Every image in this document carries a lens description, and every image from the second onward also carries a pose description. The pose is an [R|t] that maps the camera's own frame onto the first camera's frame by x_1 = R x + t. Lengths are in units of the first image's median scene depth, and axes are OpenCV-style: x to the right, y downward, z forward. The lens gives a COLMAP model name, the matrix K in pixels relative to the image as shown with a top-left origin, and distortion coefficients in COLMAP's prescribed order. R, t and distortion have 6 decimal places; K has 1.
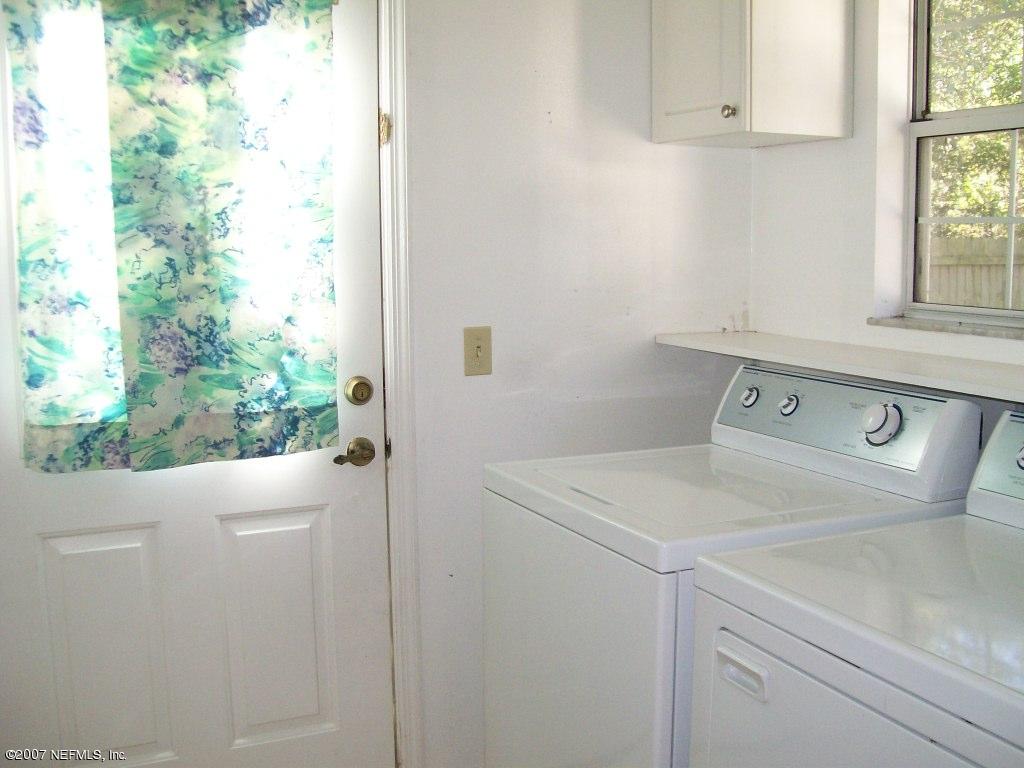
lens RADIAL K [[1124.3, 0, 516.7], [0, 1124.3, 384.9], [0, 0, 1]] dist [-0.189235, 0.160835]
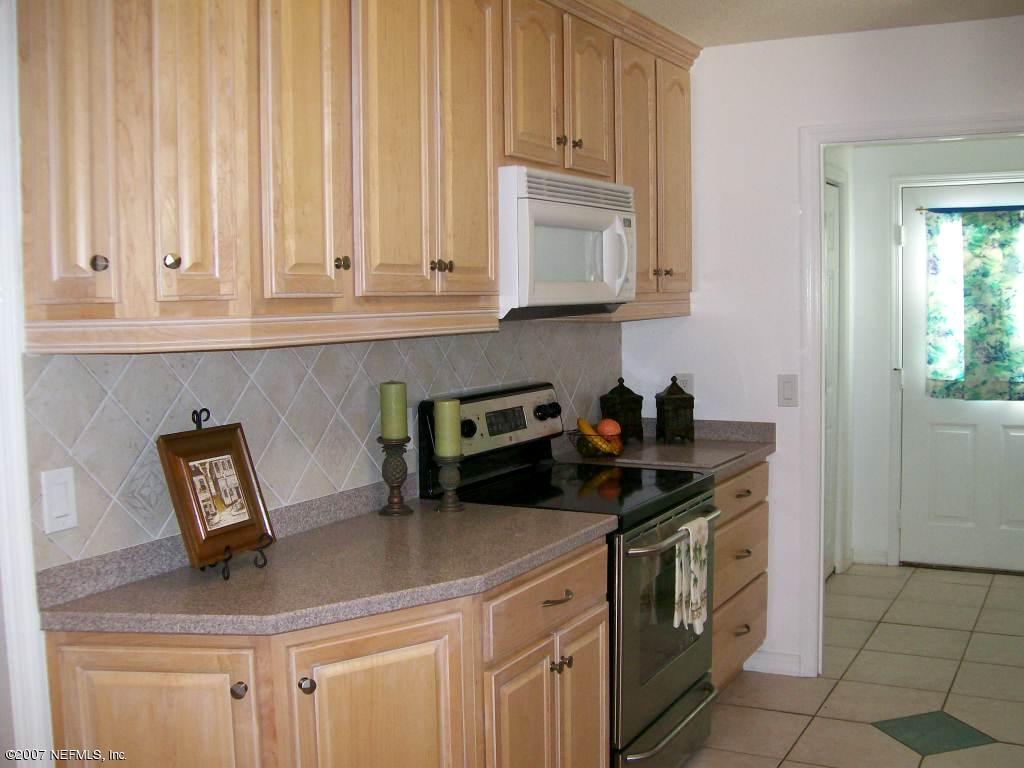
lens RADIAL K [[1124.3, 0, 516.7], [0, 1124.3, 384.9], [0, 0, 1]] dist [-0.189235, 0.160835]
pose [[0.589990, 0.060804, -0.805117, 1.075332], [-0.093650, 0.995584, 0.006562, 0.123610], [0.801961, 0.071527, 0.593079, -1.335050]]
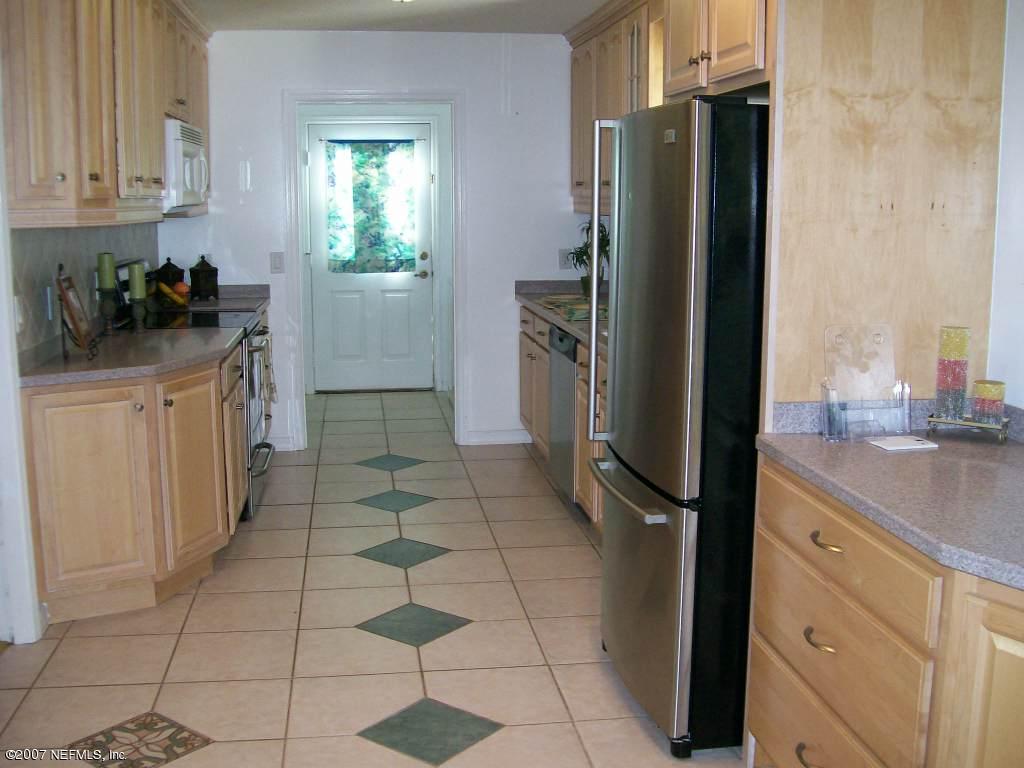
lens RADIAL K [[1124.3, 0, 516.7], [0, 1124.3, 384.9], [0, 0, 1]] dist [-0.189235, 0.160835]
pose [[0.954919, 0.054399, -0.291838, 1.279787], [-0.044372, 0.998179, 0.040873, 0.274292], [0.293530, -0.026081, 0.955594, -2.432651]]
